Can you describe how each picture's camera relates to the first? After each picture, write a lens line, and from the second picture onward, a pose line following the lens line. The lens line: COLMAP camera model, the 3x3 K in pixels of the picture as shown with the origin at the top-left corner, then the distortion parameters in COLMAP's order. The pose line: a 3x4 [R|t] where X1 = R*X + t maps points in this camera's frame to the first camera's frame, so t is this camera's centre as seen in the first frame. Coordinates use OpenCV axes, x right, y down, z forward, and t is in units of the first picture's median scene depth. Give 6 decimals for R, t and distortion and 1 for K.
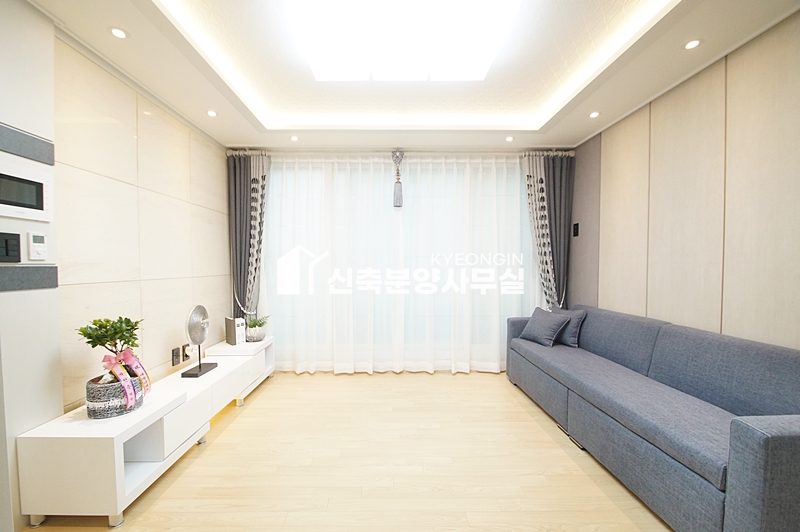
lens RADIAL K [[349.7, 0, 389.3], [0, 349.7, 275.0], [0, 0, 1]] dist [0.001967, -0.012645]
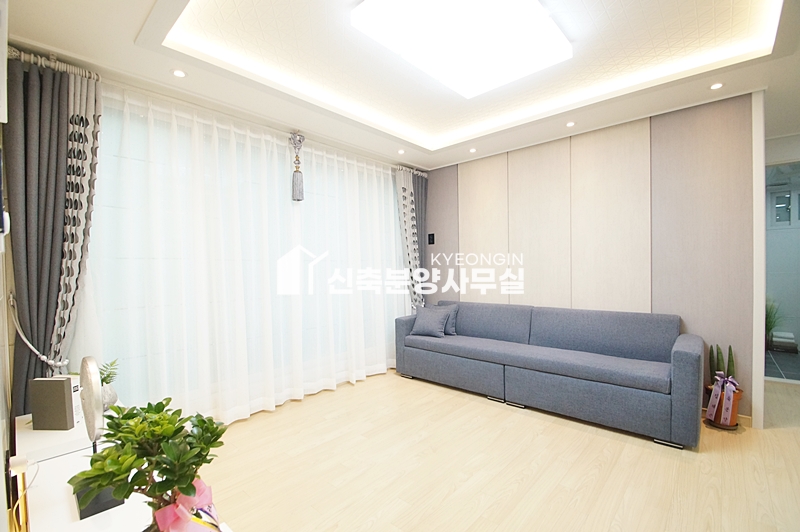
lens RADIAL K [[349.7, 0, 389.3], [0, 349.7, 275.0], [0, 0, 1]] dist [0.001967, -0.012645]
pose [[0.690355, -0.022491, 0.723122, -0.442110], [0.035132, 0.999380, -0.002456, -0.007148], [-0.722618, 0.027101, 0.690716, 0.273818]]
